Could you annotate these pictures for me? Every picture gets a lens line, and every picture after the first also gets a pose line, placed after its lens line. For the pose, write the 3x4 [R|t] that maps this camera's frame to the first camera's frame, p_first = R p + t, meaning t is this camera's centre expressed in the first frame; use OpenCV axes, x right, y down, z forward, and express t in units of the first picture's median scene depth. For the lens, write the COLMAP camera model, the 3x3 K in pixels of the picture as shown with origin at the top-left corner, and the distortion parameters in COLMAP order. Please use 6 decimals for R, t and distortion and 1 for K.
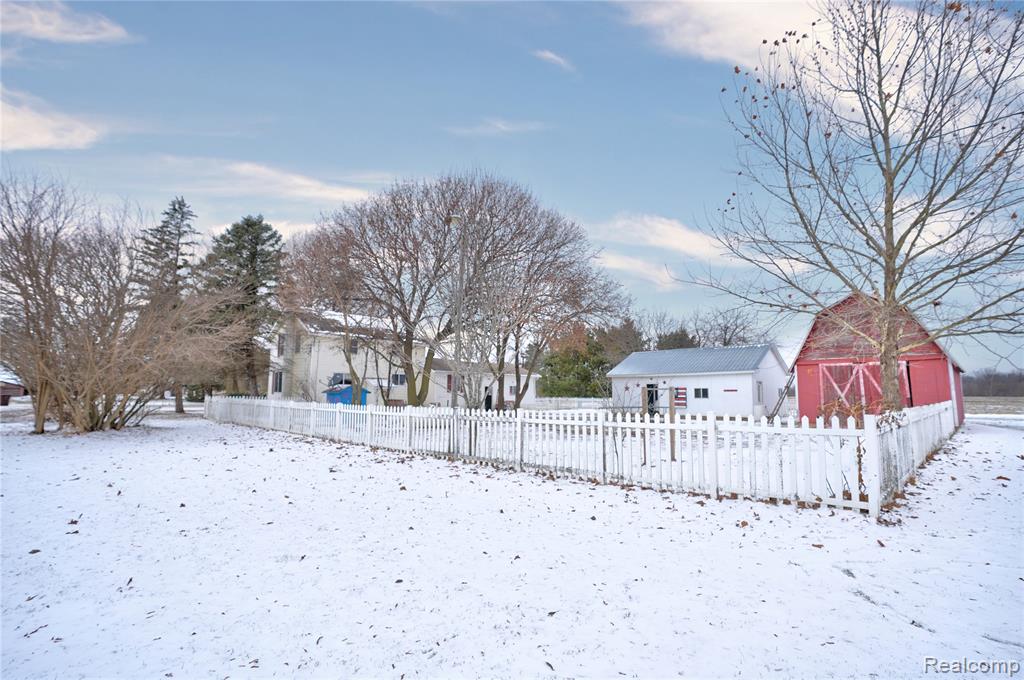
lens RADIAL K [[470.6, 0, 512.0], [0, 470.6, 340.0], [0, 0, 1]] dist [-0.042489, 0.000070]
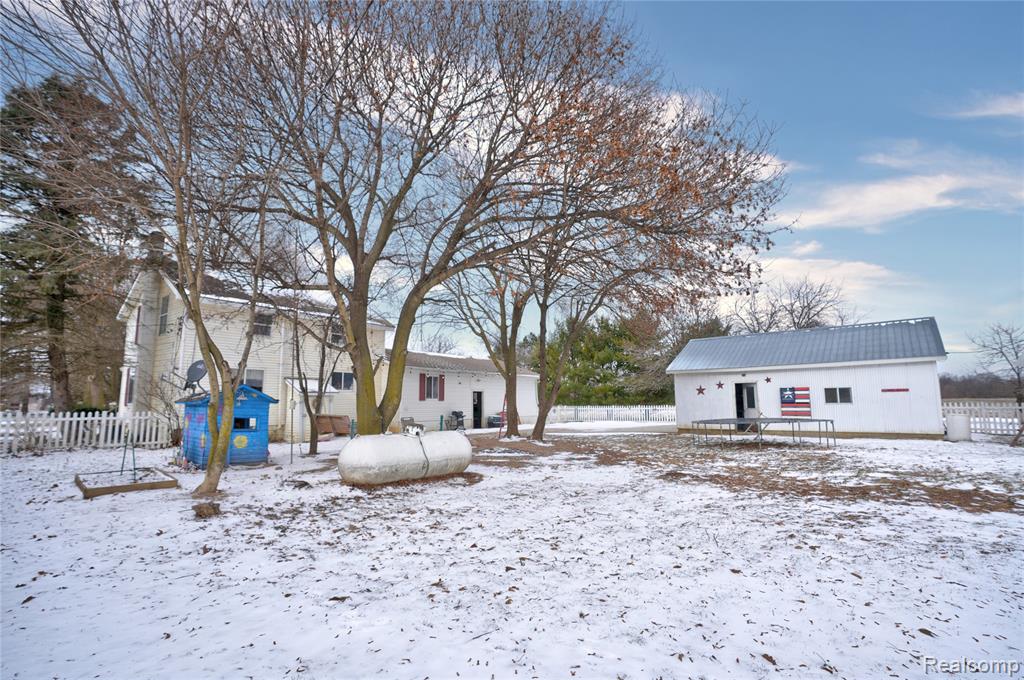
lens RADIAL K [[478.0, 0, 512.0], [0, 478.0, 340.0], [0, 0, 1]] dist [-0.029269, 0.000482]
pose [[0.995575, -0.004052, 0.093879, -0.090883], [0.005609, 0.999851, -0.016331, 0.047176], [-0.093799, 0.016785, 0.995450, 0.407642]]
